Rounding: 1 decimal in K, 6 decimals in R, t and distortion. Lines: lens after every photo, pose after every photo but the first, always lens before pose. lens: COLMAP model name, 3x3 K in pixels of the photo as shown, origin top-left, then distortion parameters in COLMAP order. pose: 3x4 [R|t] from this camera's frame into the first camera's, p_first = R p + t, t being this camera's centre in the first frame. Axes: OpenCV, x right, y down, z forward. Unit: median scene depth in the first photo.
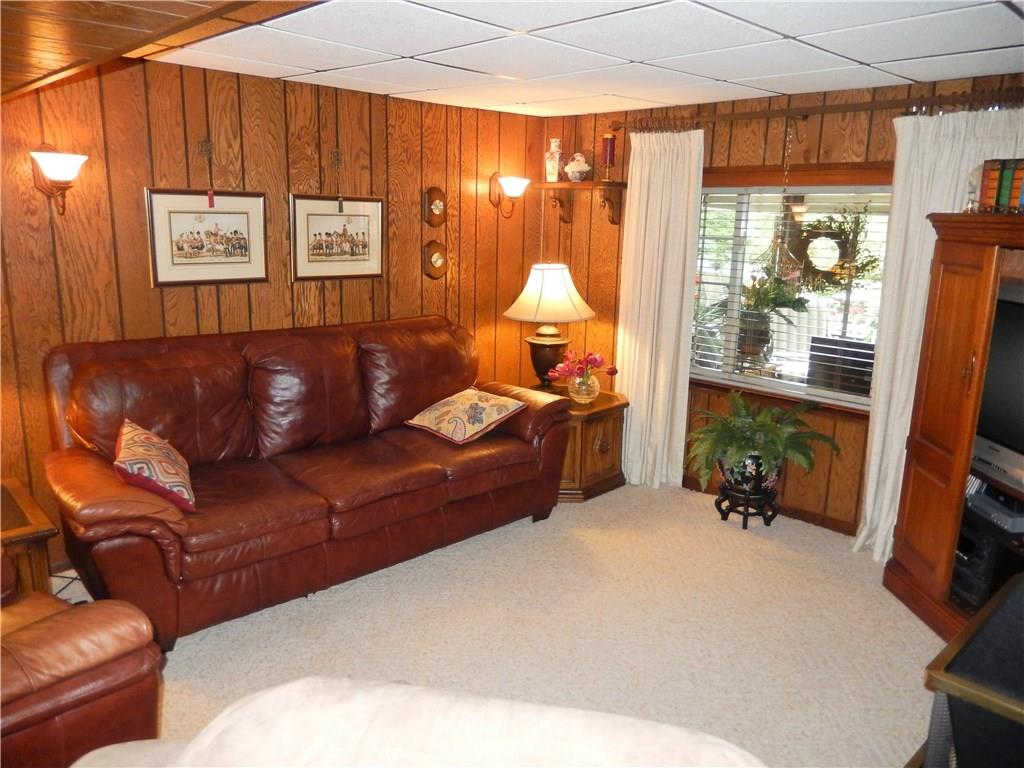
lens RADIAL K [[768.5, 0, 509.8], [0, 768.5, 382.7], [0, 0, 1]] dist [0.001524, -0.013414]
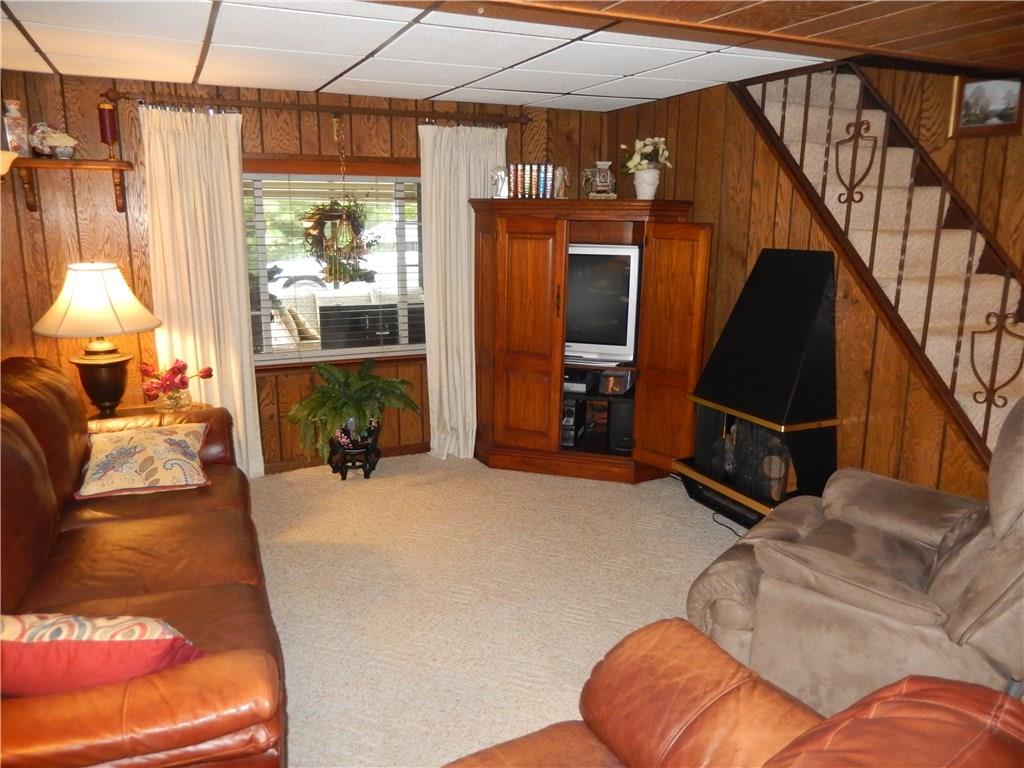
lens RADIAL K [[768.5, 0, 510.5], [0, 768.5, 386.8], [0, 0, 1]] dist [0.001524, -0.013414]
pose [[0.340916, -0.221842, 0.913544, -0.643484], [0.202846, 0.966226, 0.158937, -0.080079], [-0.917949, 0.131124, 0.374401, 0.373782]]
